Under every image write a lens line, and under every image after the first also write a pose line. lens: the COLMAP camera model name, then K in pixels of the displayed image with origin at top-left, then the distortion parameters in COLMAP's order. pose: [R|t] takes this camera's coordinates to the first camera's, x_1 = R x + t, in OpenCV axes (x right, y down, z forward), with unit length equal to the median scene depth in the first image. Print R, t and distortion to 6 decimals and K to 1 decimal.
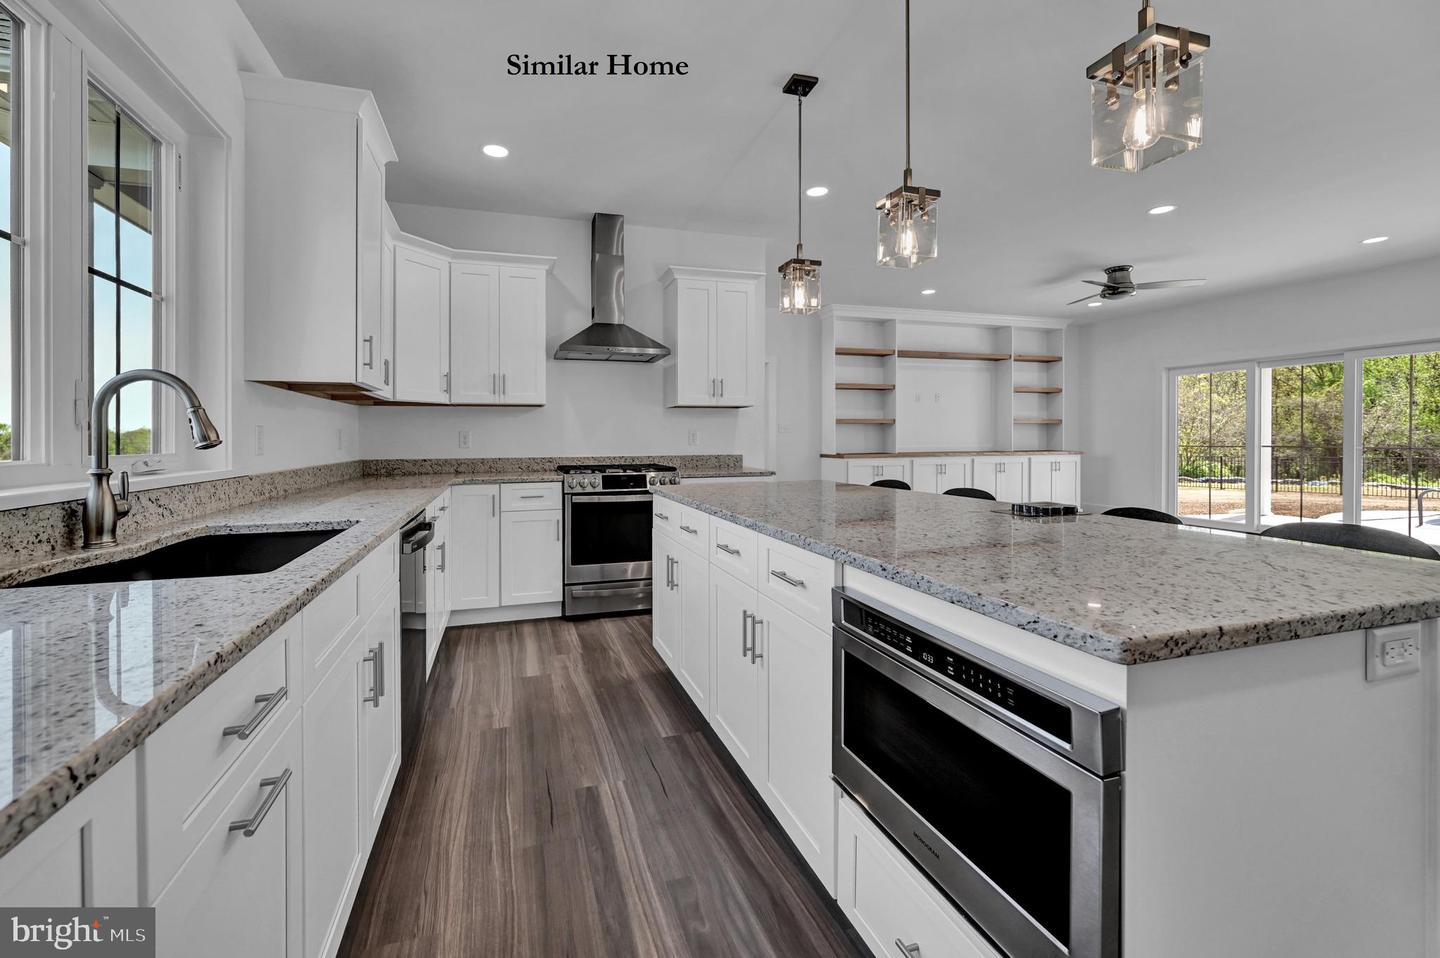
lens RADIAL K [[566.3, 0, 716.7], [0, 566.3, 438.7], [0, 0, 1]] dist [0.000586, -0.000040]
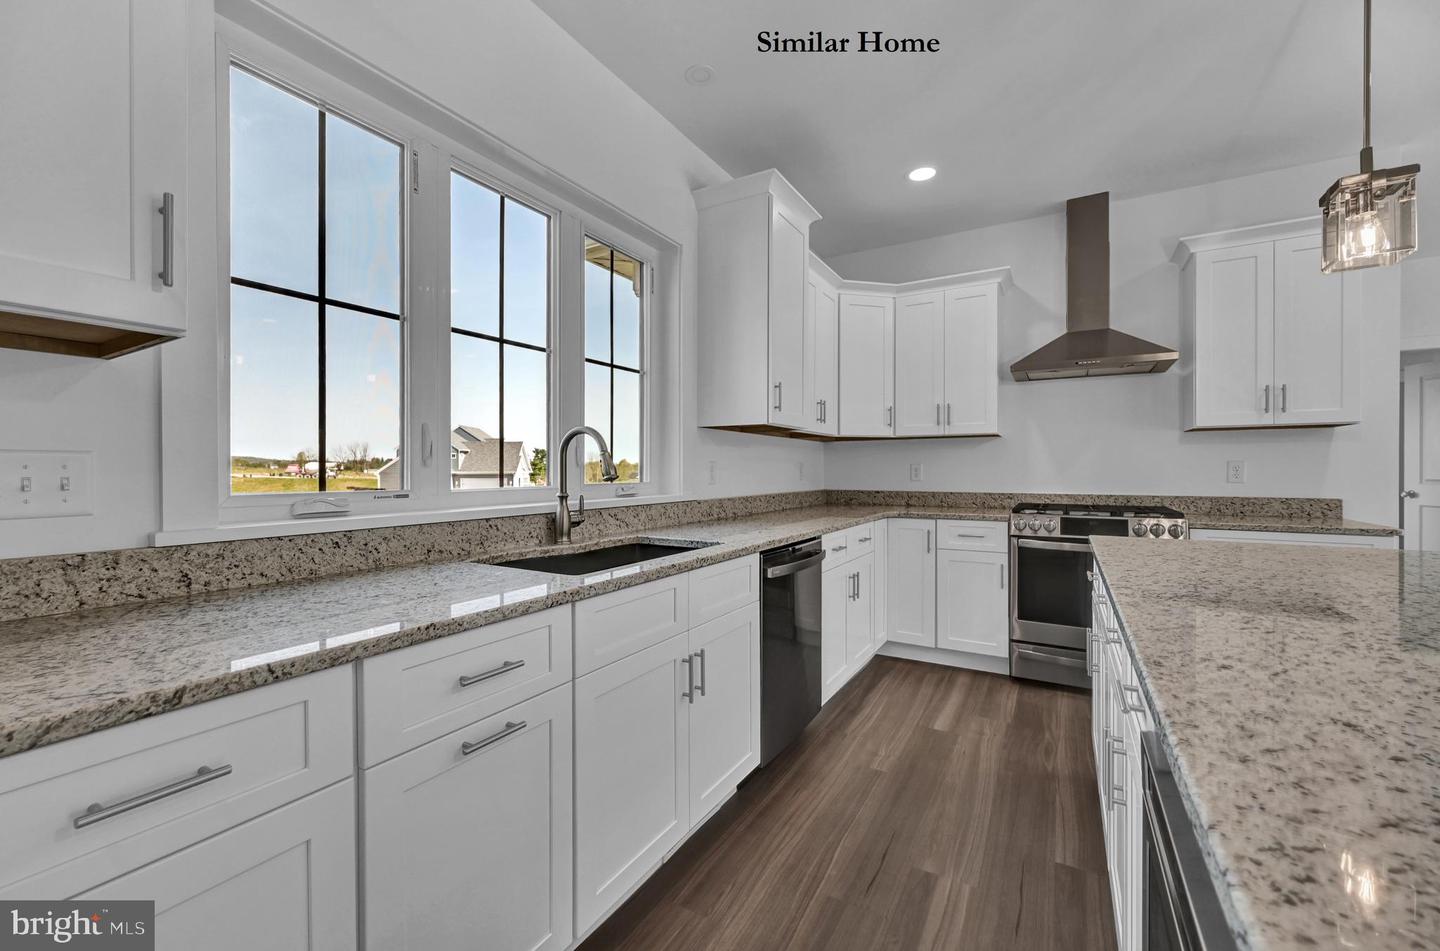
lens RADIAL K [[595.5, 0, 757.9], [0, 595.5, 467.9], [0, 0, 1]] dist [0.000740, -0.000066]
pose [[0.679390, 0.005393, -0.733758, 0.151343], [-0.006330, 0.999979, 0.001489, -0.006841], [0.733750, 0.003633, 0.679409, 0.099207]]
